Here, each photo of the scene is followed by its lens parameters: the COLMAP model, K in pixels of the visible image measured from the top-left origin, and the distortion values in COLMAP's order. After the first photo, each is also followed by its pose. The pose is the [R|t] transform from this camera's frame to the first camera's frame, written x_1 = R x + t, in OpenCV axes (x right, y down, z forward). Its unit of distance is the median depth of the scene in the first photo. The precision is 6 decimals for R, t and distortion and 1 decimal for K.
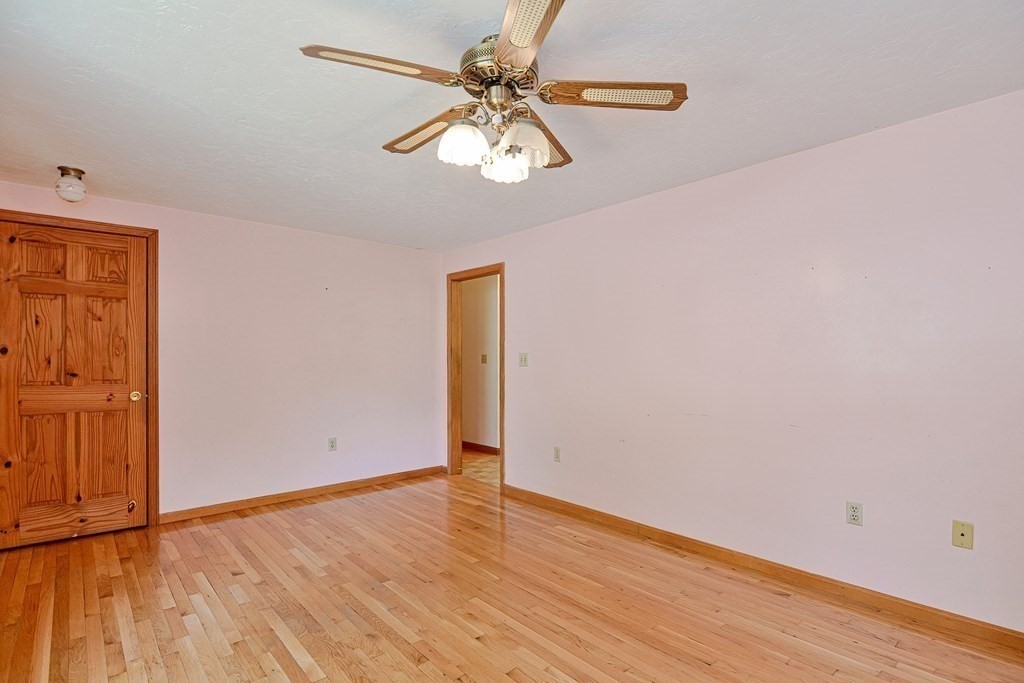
lens RADIAL K [[494.9, 0, 511.6], [0, 494.9, 359.5], [0, 0, 1]] dist [-0.000753, -0.000596]
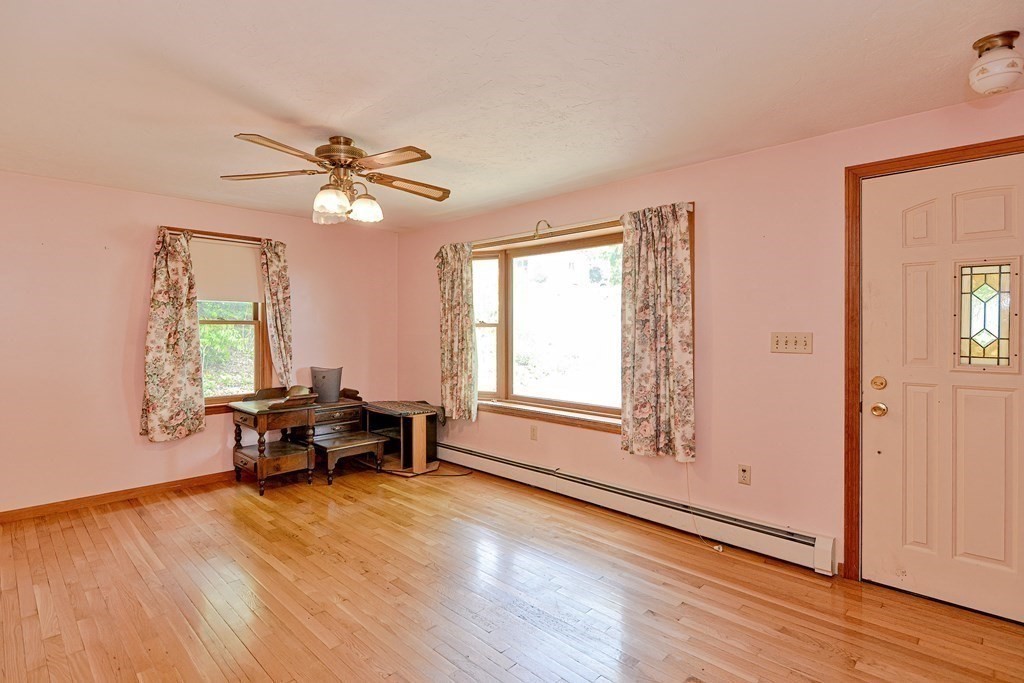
lens RADIAL K [[498.5, 0, 510.4], [0, 498.5, 334.5], [0, 0, 1]] dist [0.001069, -0.000033]
pose [[-0.996385, -0.003351, -0.084881, -0.217116], [-0.004410, 0.999915, 0.012292, -0.022993], [0.084832, 0.012622, -0.996315, 1.366656]]
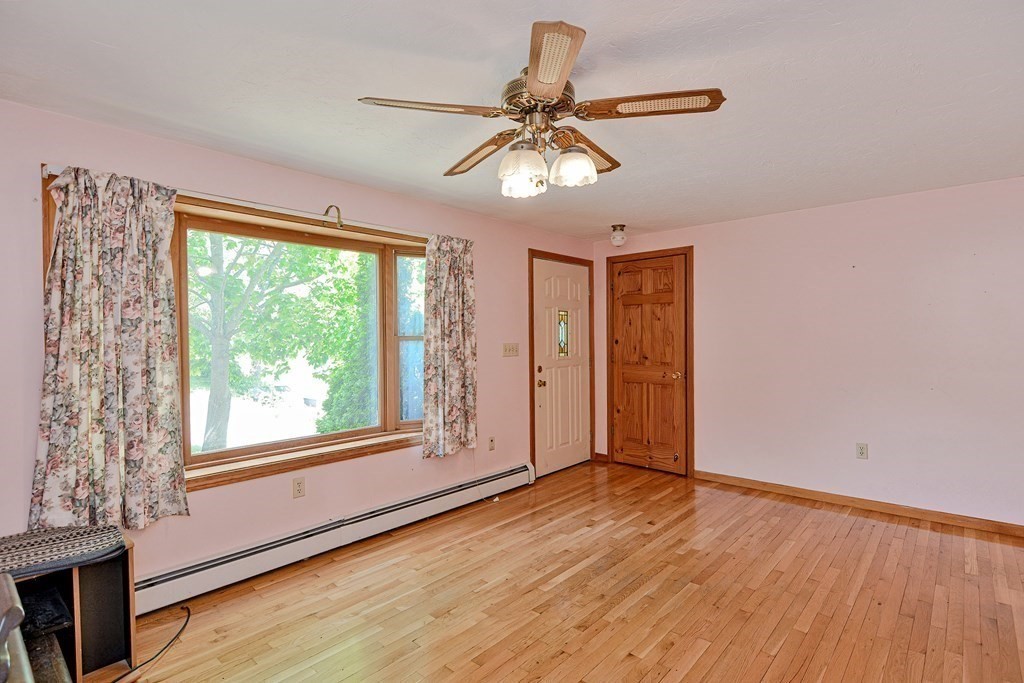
lens RADIAL K [[504.9, 0, 517.4], [0, 504.9, 345.3], [0, 0, 1]] dist [0.000005, -0.000310]
pose [[0.119475, 0.015937, -0.992709, 0.562192], [0.005955, 0.999842, 0.016768, -0.034033], [0.992819, -0.007915, 0.119361, 0.435756]]
